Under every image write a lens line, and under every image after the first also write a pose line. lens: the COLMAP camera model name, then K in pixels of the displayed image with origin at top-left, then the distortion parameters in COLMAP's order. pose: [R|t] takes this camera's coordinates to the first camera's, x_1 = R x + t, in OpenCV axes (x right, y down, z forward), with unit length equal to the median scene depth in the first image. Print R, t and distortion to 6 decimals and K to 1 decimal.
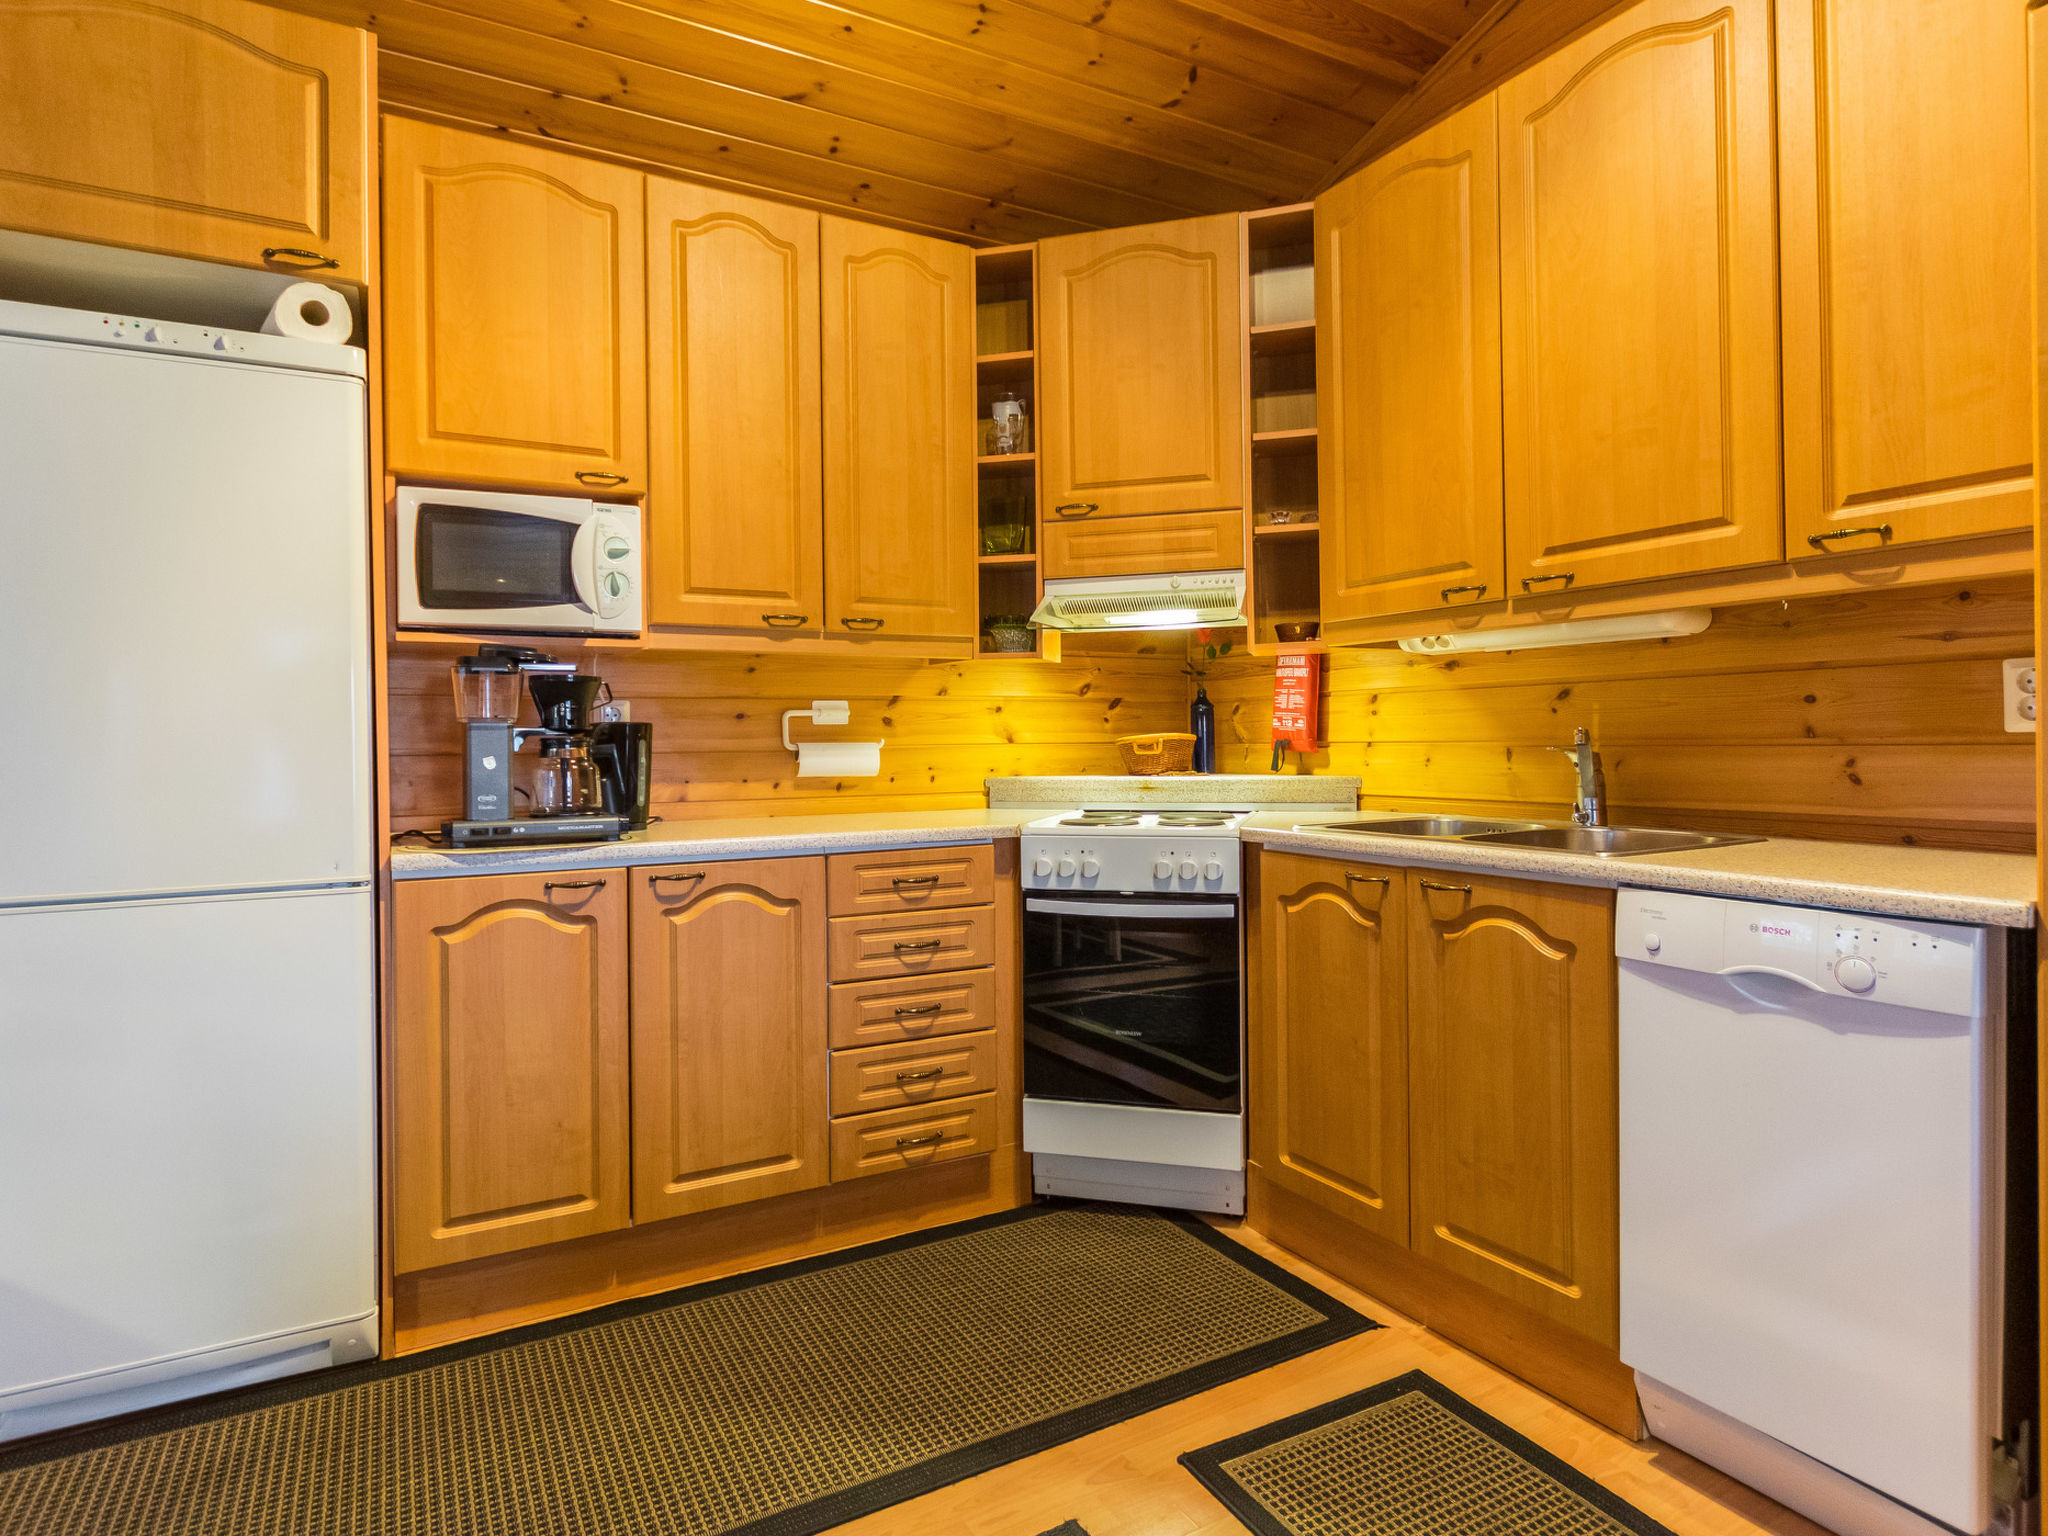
lens RADIAL K [[1141.9, 0, 1021.6], [0, 1141.9, 739.0], [0, 0, 1]] dist [0.001470, 0.000501]
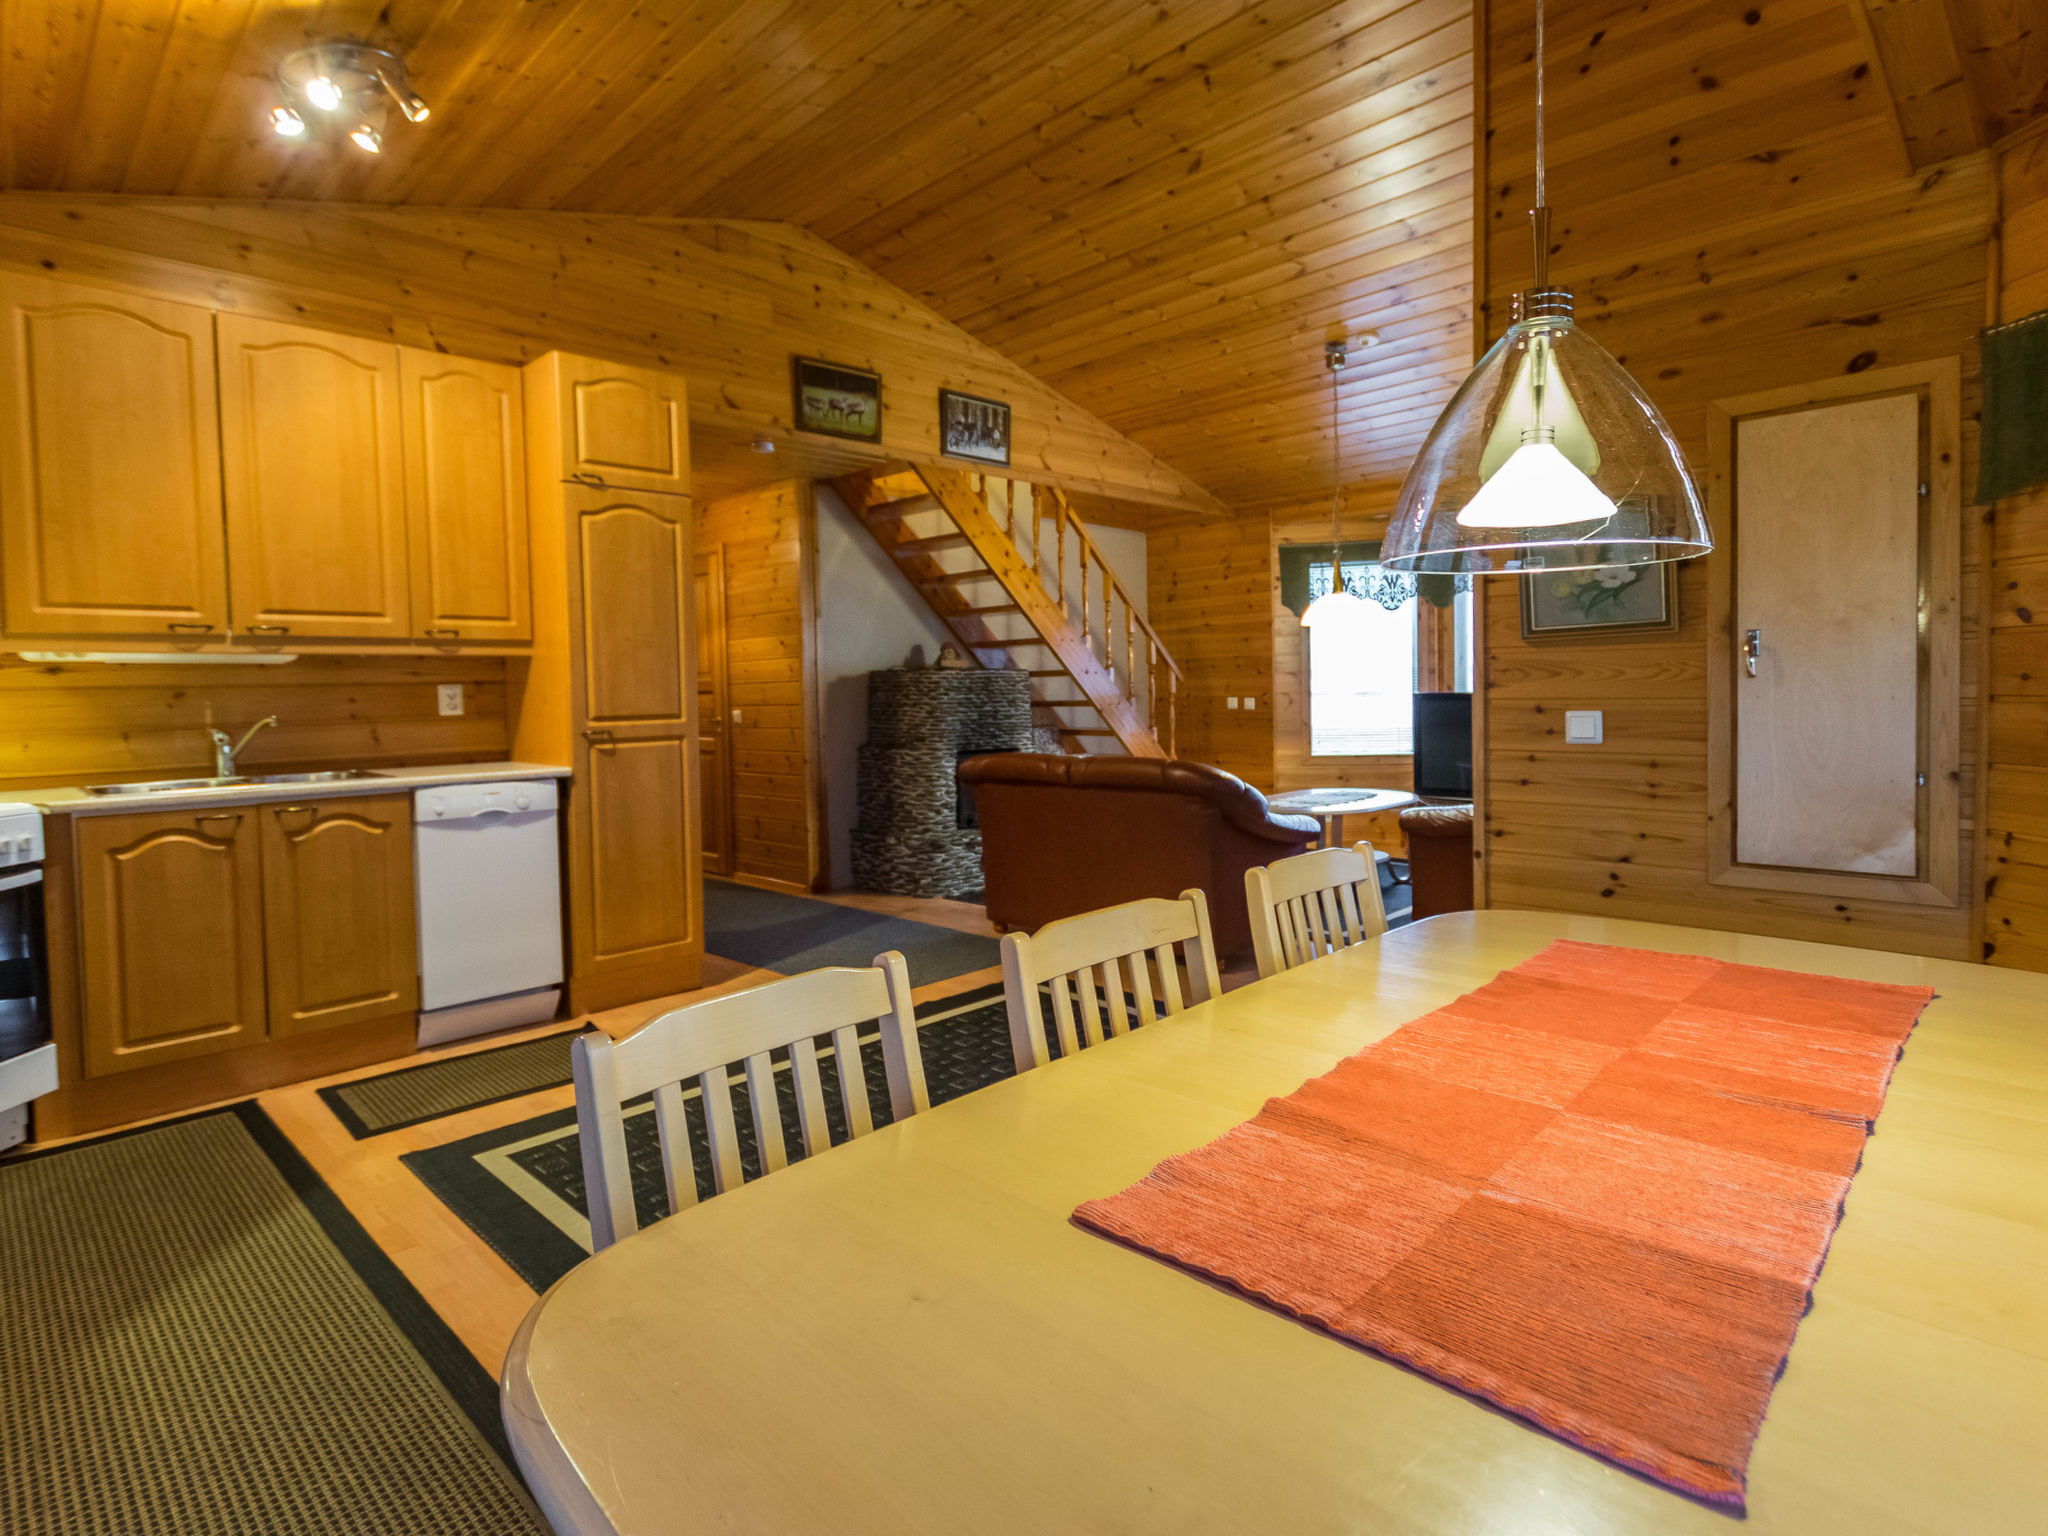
lens RADIAL K [[1035.7, 0, 1015.1], [0, 1035.7, 762.3], [0, 0, 1]] dist [0.013315, -0.005707]
pose [[-0.296354, -0.049686, 0.953785, -1.405056], [0.024063, 0.997940, 0.059463, -0.007401], [-0.954775, 0.040573, -0.294548, 0.430486]]
